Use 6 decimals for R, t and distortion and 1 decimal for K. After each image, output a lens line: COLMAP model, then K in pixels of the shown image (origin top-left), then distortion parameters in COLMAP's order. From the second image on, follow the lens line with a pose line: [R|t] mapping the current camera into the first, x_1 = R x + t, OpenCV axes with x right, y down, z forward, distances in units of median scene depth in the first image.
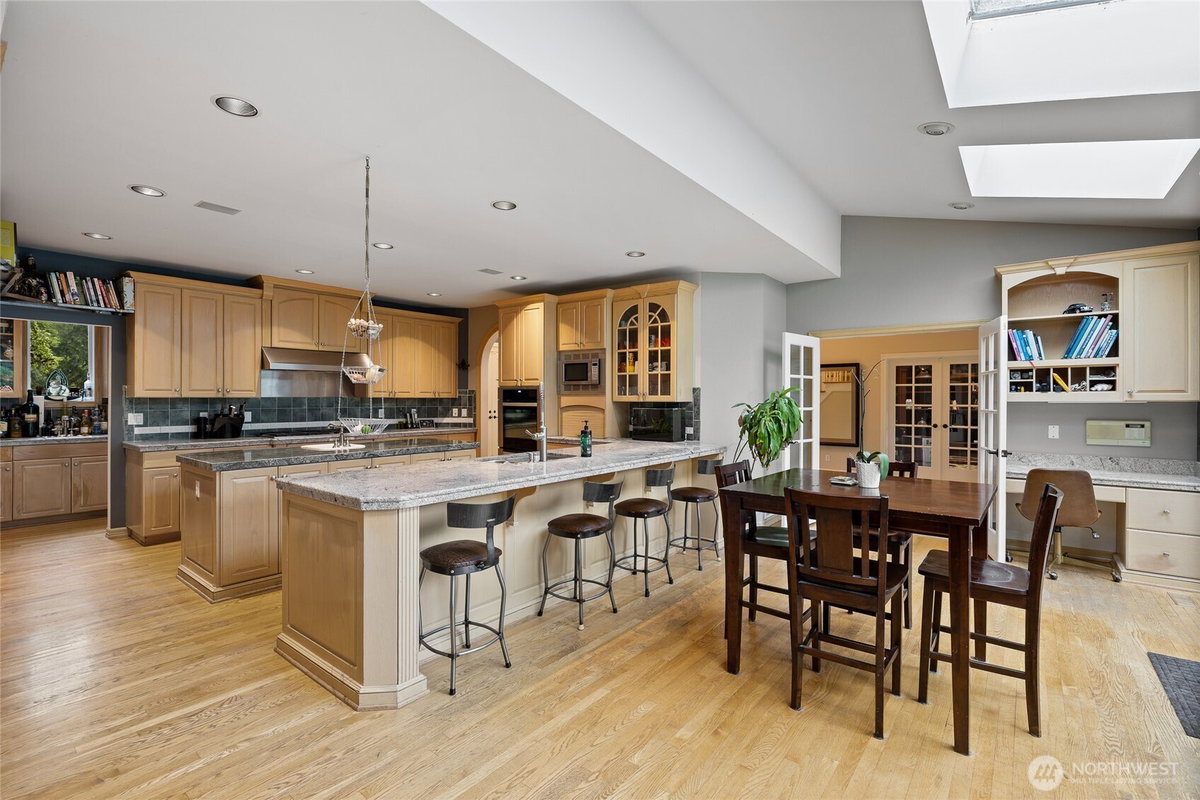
lens RADIAL K [[533.3, 0, 600.0], [0, 533.3, 400.0], [0, 0, 1]] dist [-0.000507, 0.000069]
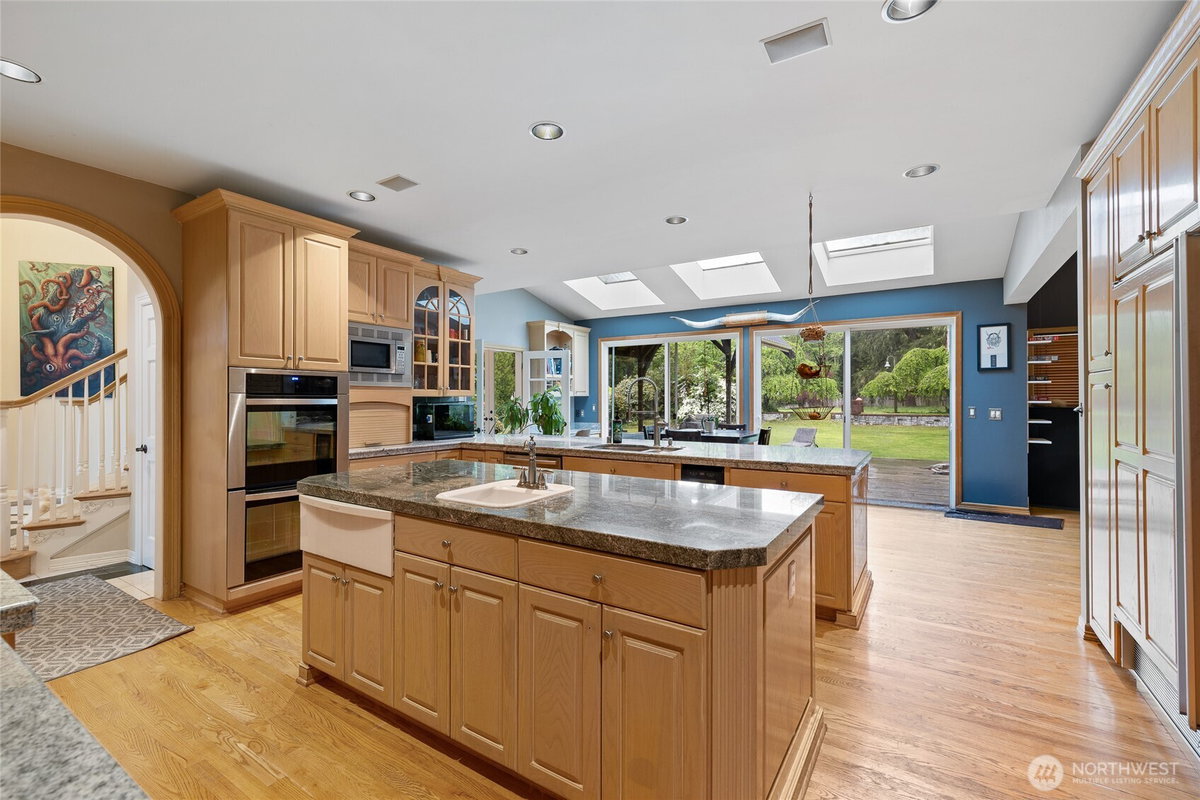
lens RADIAL K [[509.1, 0, 600.7], [0, 509.1, 395.1], [0, 0, 1]] dist [-0.000996, -0.000207]
pose [[-0.094799, 0.002750, 0.995493, -0.786276], [0.002158, 0.999994, -0.002557, 0.002827], [-0.995494, 0.001906, -0.094805, 0.805773]]
